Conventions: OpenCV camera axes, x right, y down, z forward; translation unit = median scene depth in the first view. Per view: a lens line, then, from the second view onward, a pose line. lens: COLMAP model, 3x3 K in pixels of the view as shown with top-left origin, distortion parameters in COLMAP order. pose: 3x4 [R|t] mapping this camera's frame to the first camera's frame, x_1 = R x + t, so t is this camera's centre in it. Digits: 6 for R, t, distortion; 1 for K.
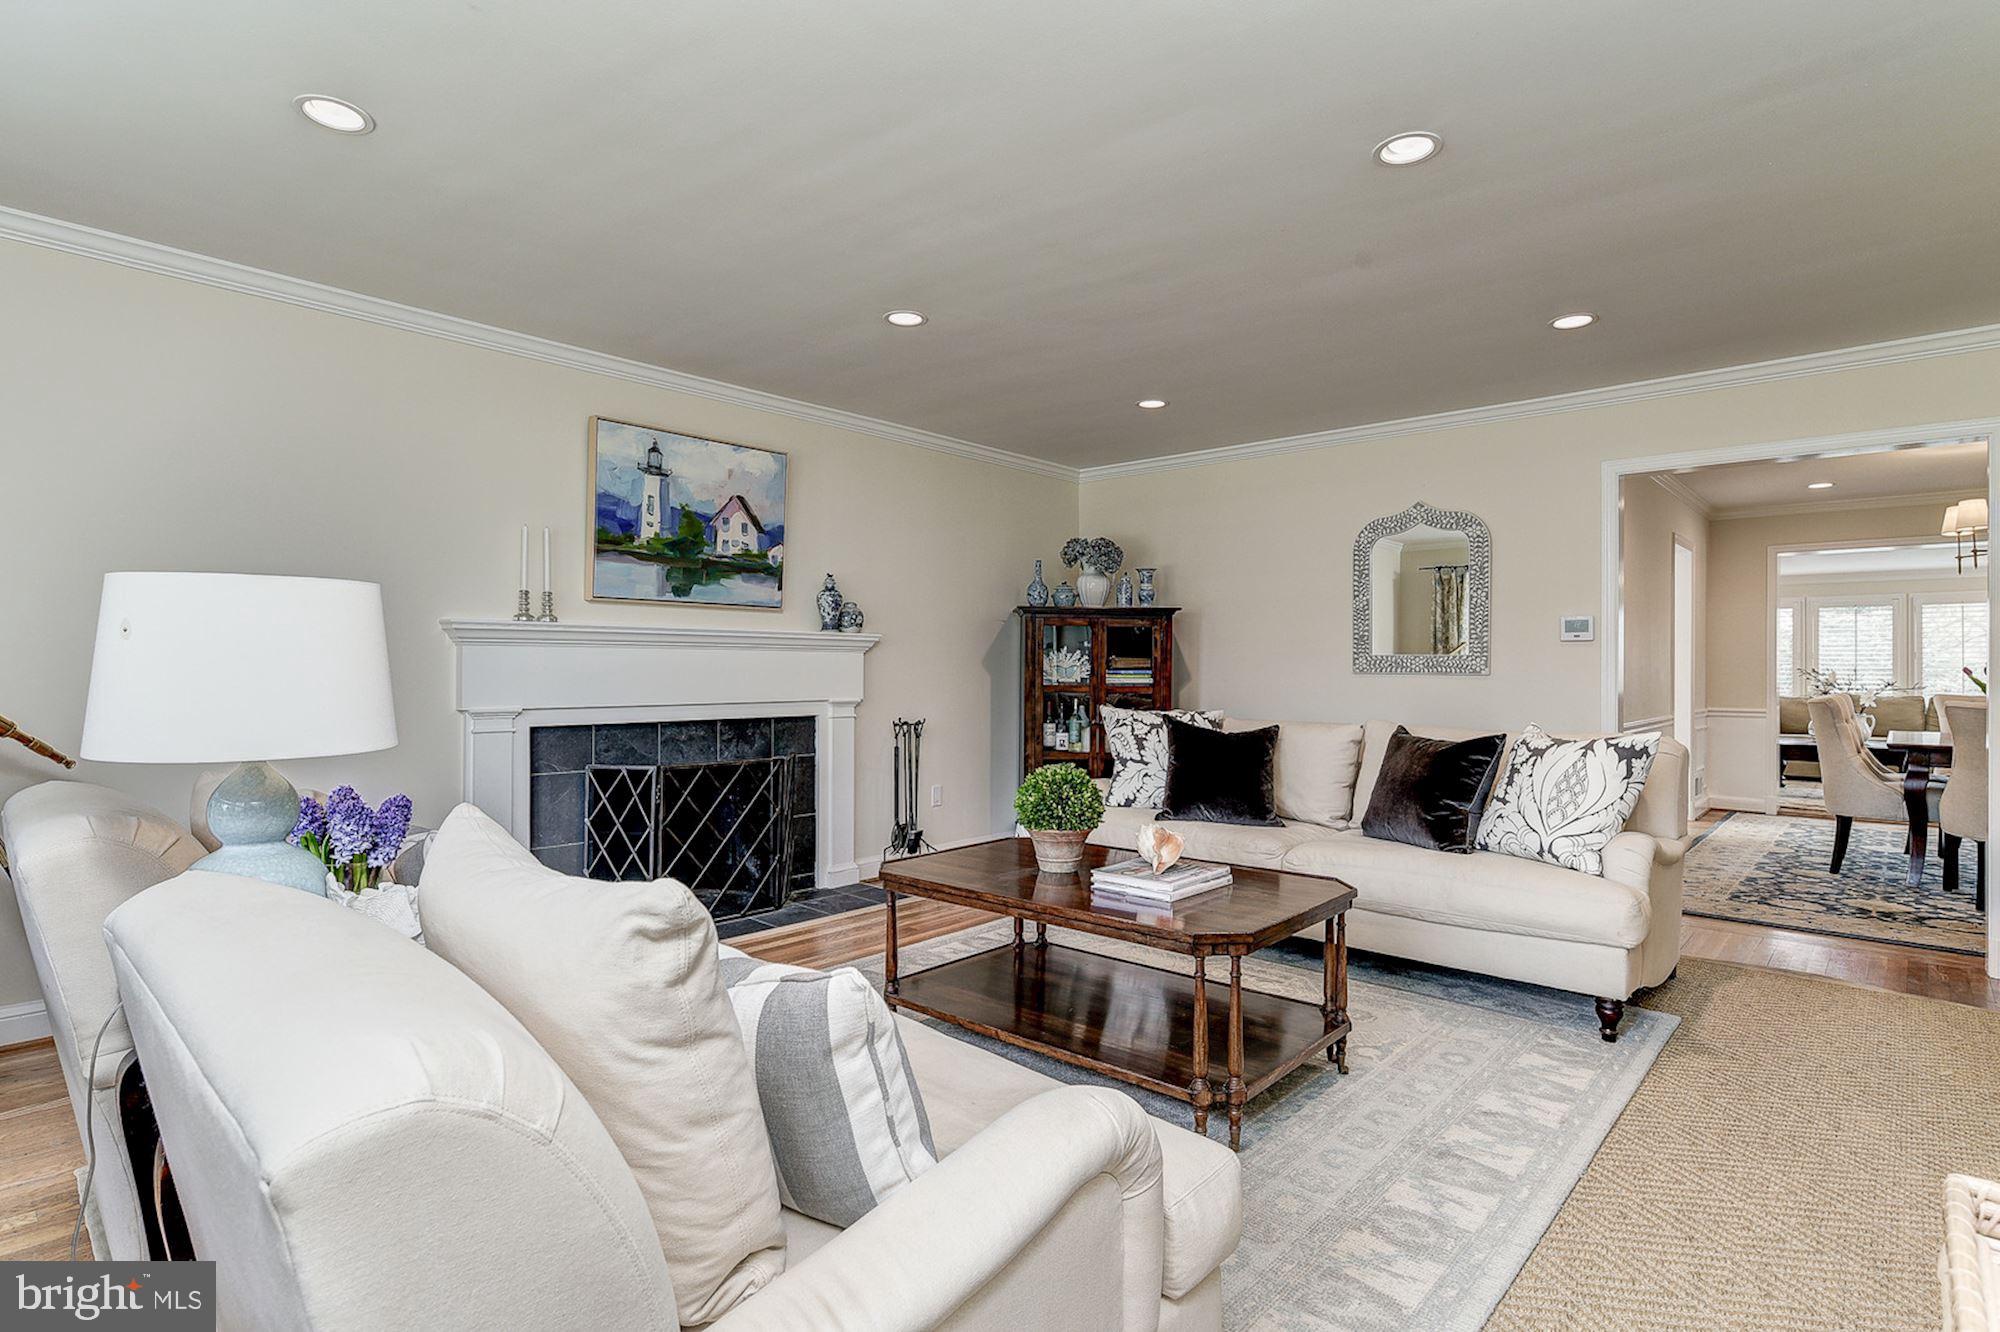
lens RADIAL K [[1002.0, 0, 1005.4], [0, 1002.0, 666.8], [0, 0, 1]] dist [-0.009956, 0.004512]
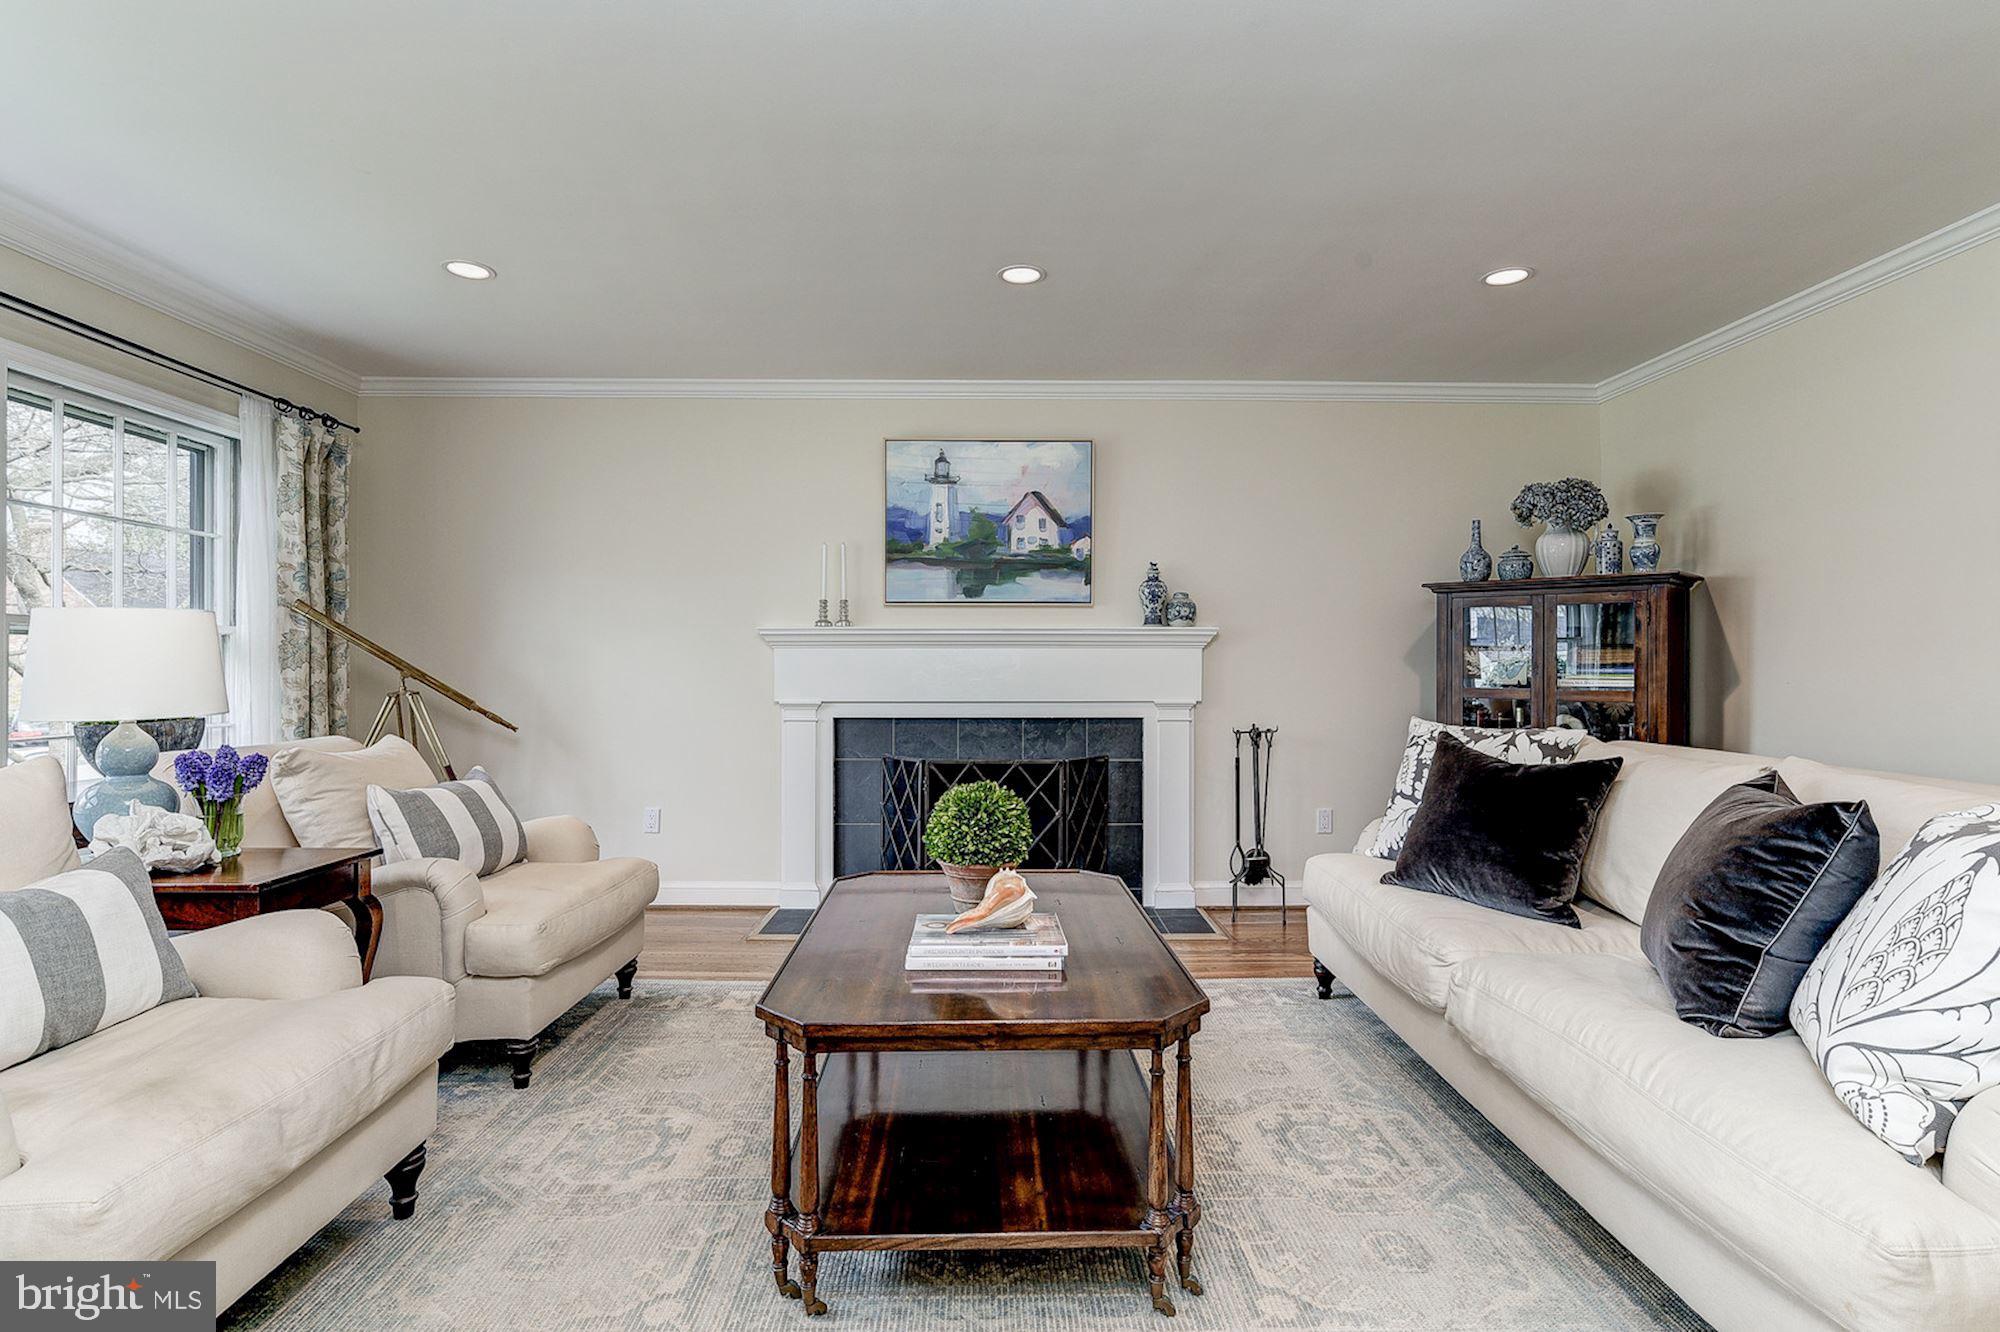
lens RADIAL K [[1002.0, 0, 993.7], [0, 1002.0, 668.5], [0, 0, 1]] dist [-0.009956, 0.004512]
pose [[0.680522, -0.001928, -0.732725, 0.450030], [0.003129, 0.999995, 0.000274, 0.003277], [0.732721, -0.002479, 0.680524, 0.311241]]
